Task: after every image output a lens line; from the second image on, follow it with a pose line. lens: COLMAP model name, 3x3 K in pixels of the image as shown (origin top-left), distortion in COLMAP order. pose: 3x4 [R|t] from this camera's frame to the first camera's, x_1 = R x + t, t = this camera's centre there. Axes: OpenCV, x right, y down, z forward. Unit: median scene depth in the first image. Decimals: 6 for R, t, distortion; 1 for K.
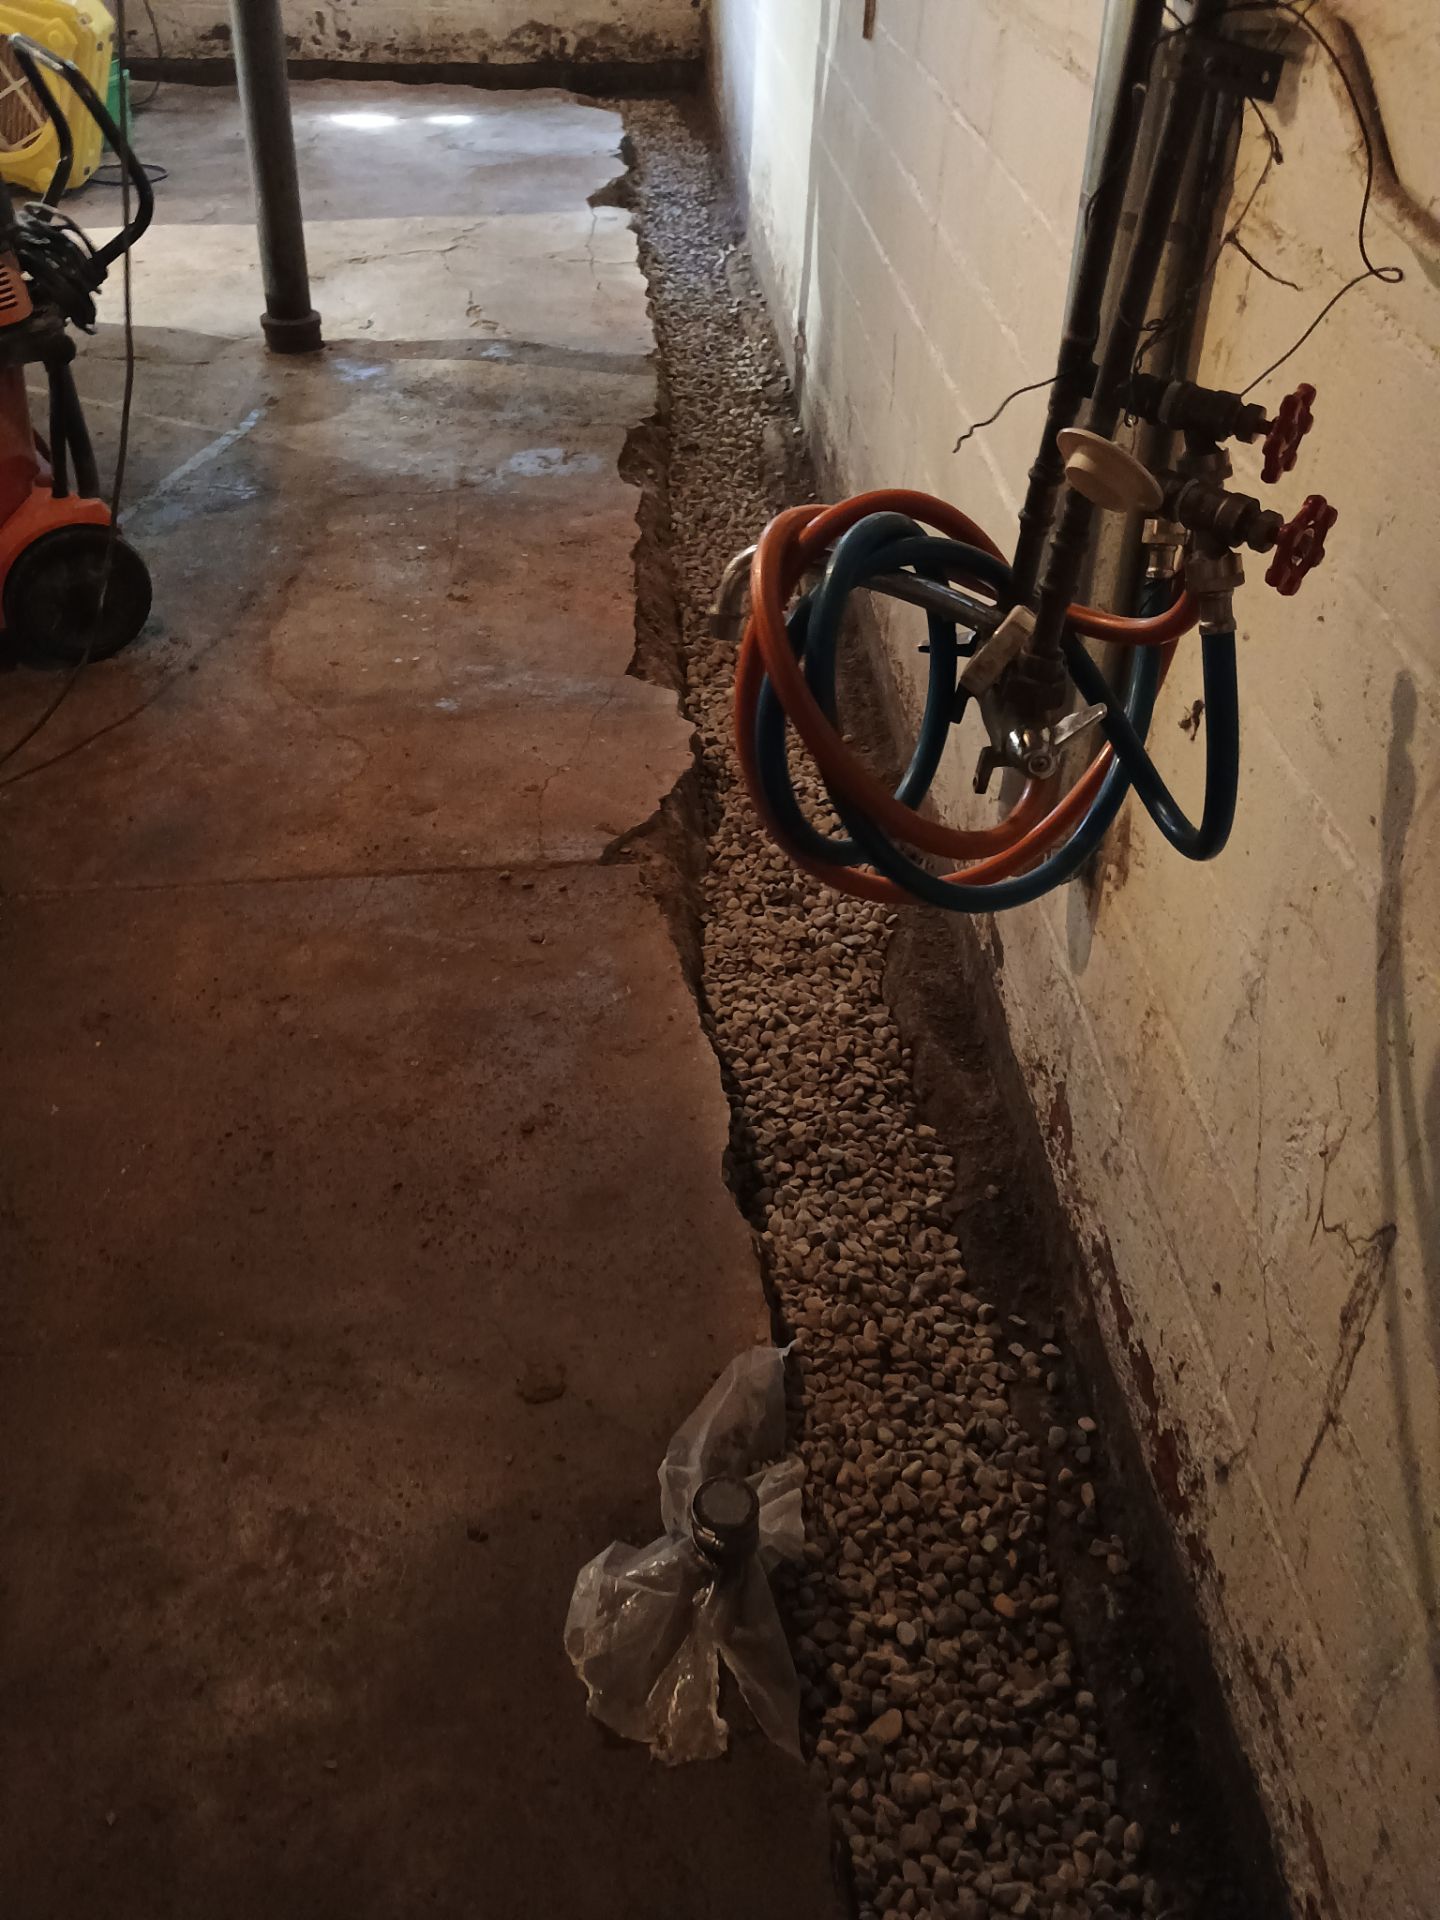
lens RADIAL K [[1604.3, 0, 720.0], [0, 1604.3, 960.0], [0, 0, 1]] dist [0.063379, -0.067541]
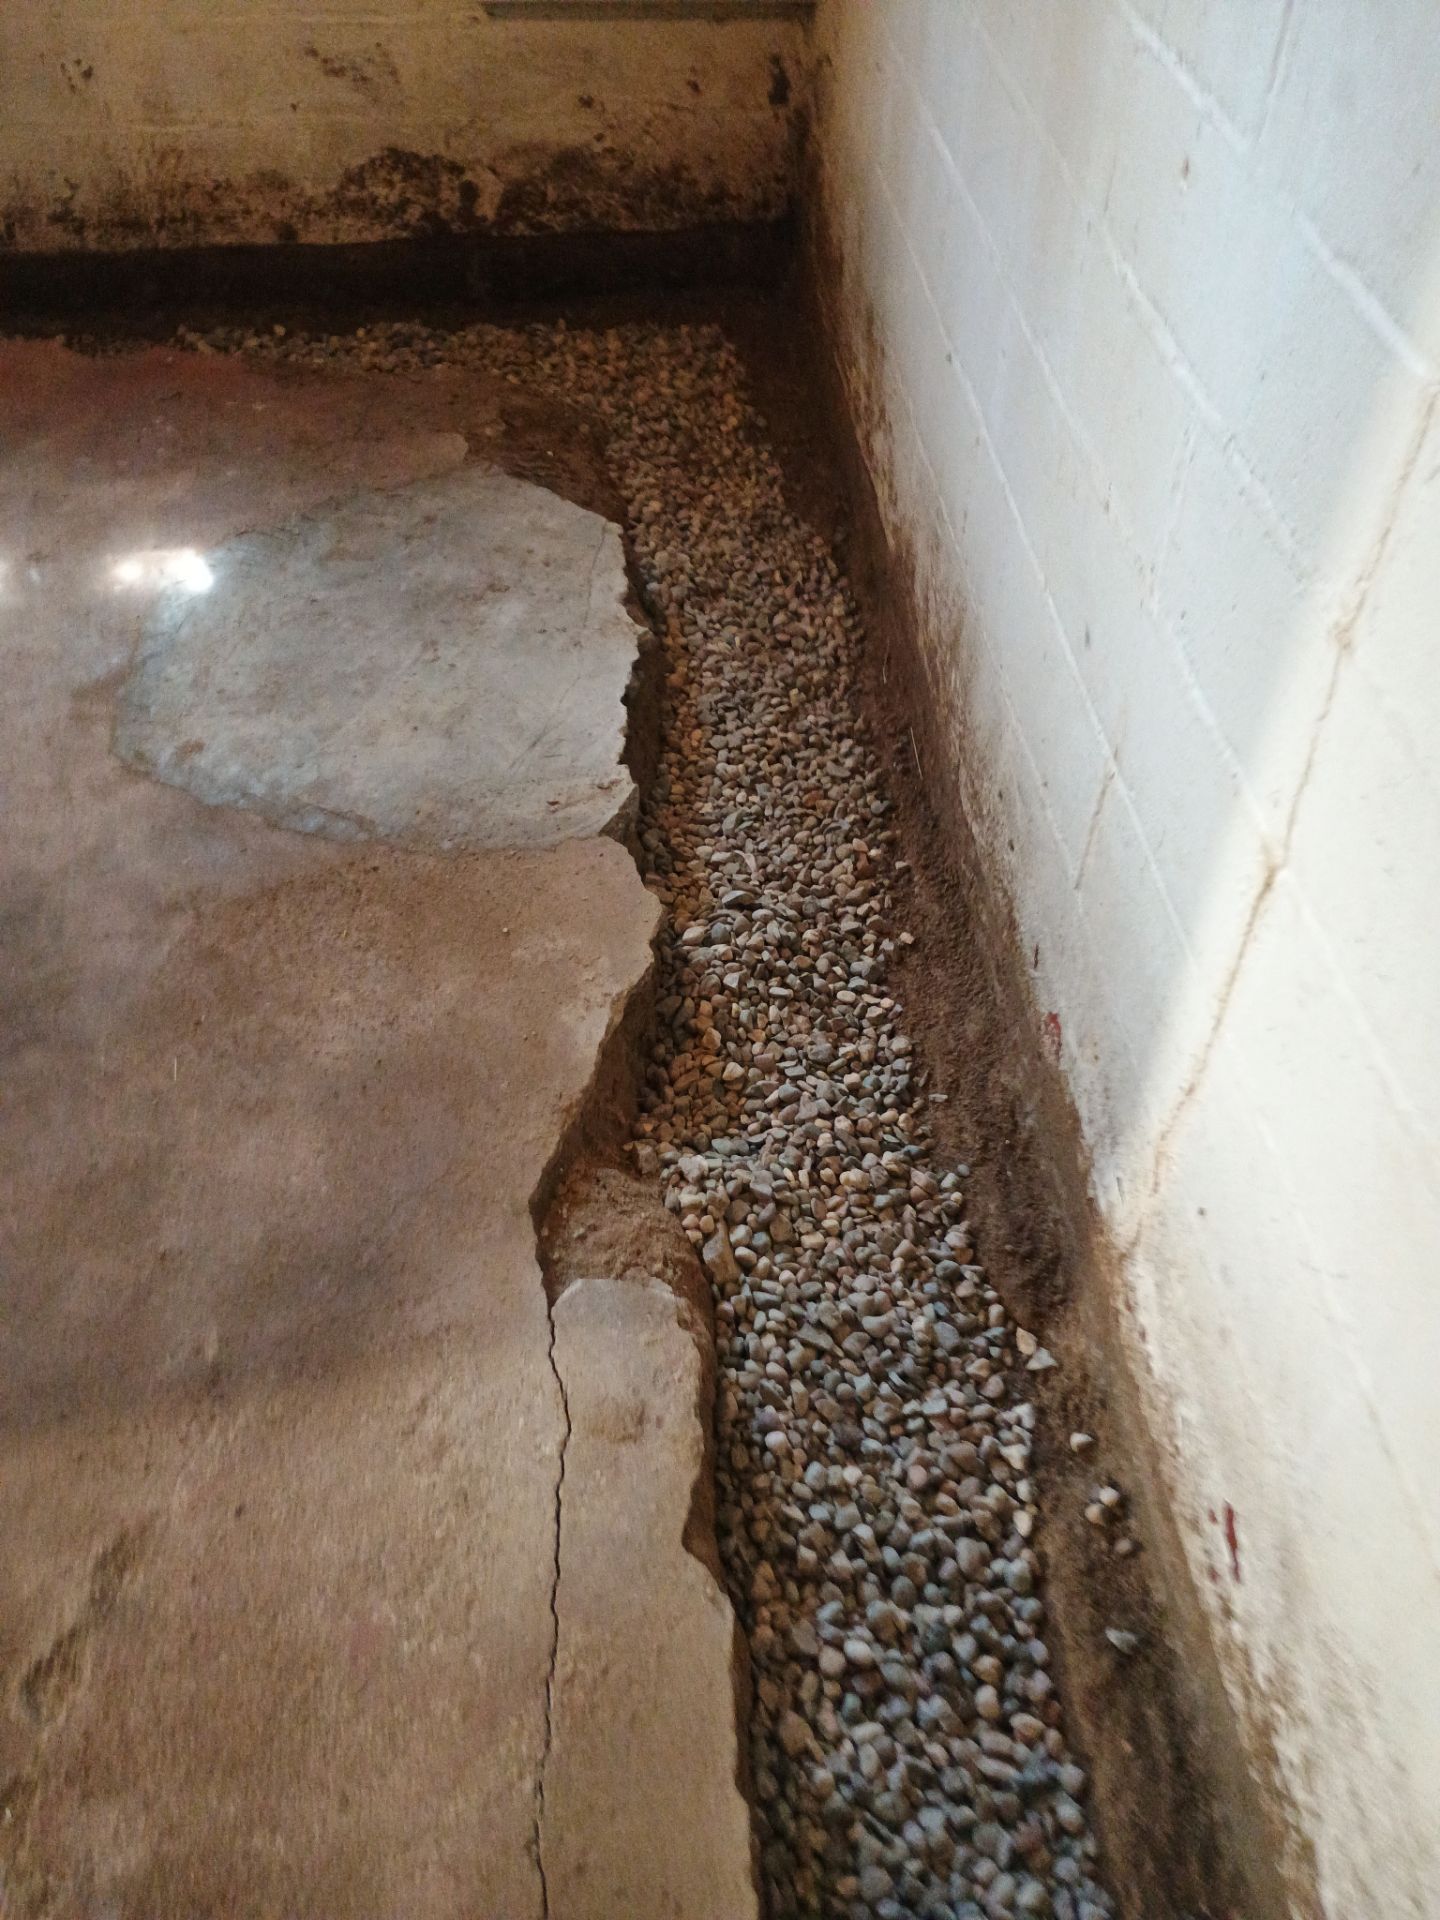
lens RADIAL K [[1620.0, 0, 714.7], [0, 1620.0, 1036.1], [0, 0, 1]] dist [0.045281, -0.050618]
pose [[0.999760, -0.021870, -0.000882, -0.042624], [0.021745, 0.987864, 0.153789, -0.479092], [-0.002492, -0.153771, 0.988103, 0.632416]]
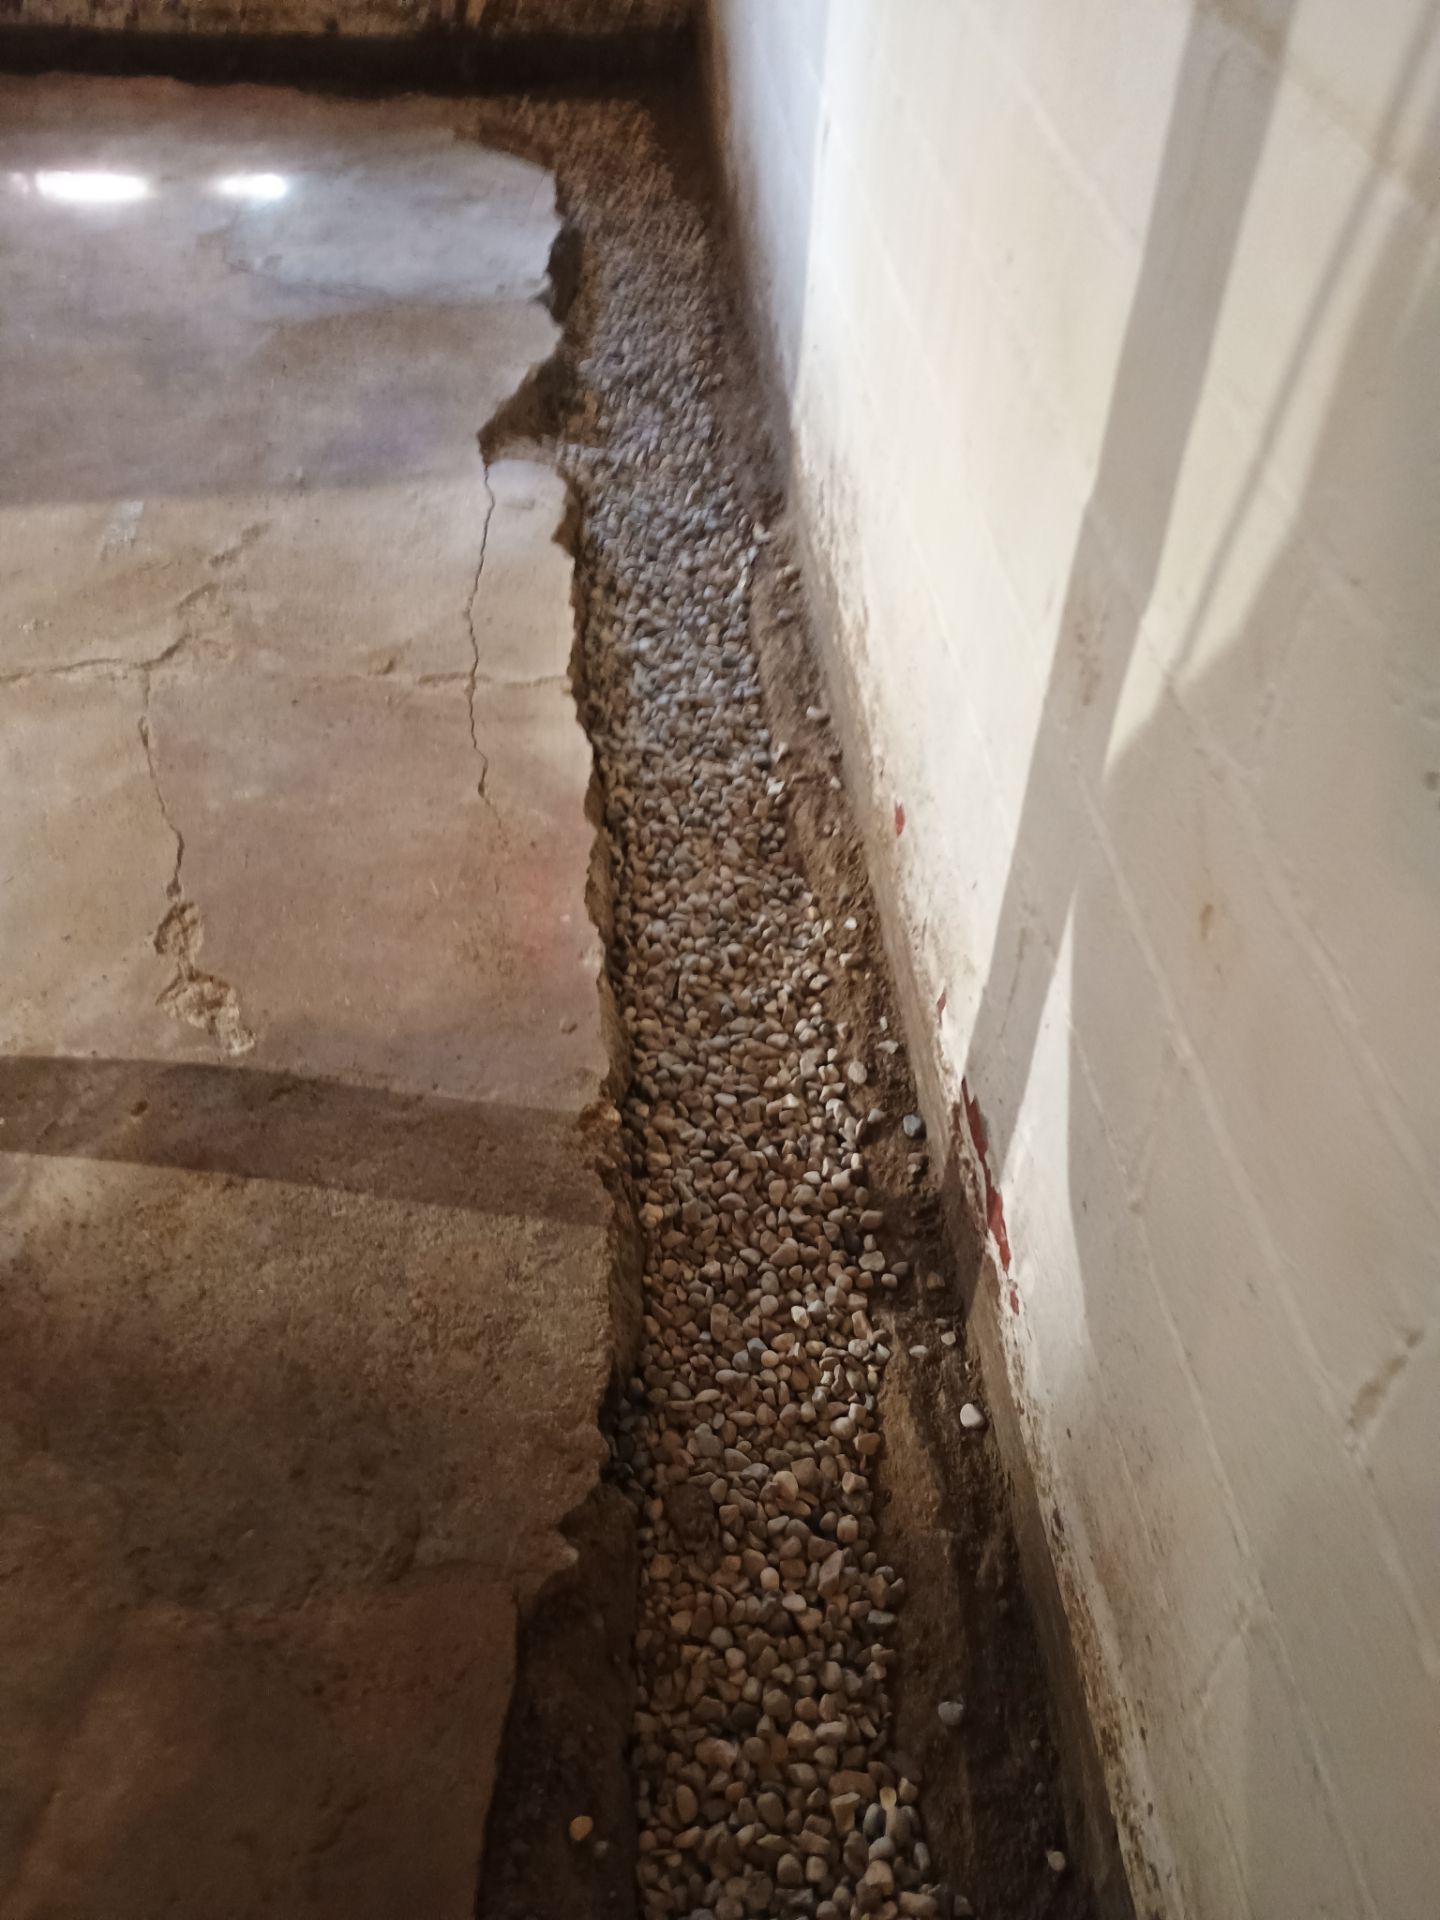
lens RADIAL K [[1620.0, 0, 714.7], [0, 1620.0, 1036.1], [0, 0, 1]] dist [0.045281, -0.050618]
pose [[0.999896, 0.003191, 0.014043, -0.012244], [-0.004946, 0.991921, 0.126759, -0.305418], [-0.013525, -0.126815, 0.991834, 0.409056]]
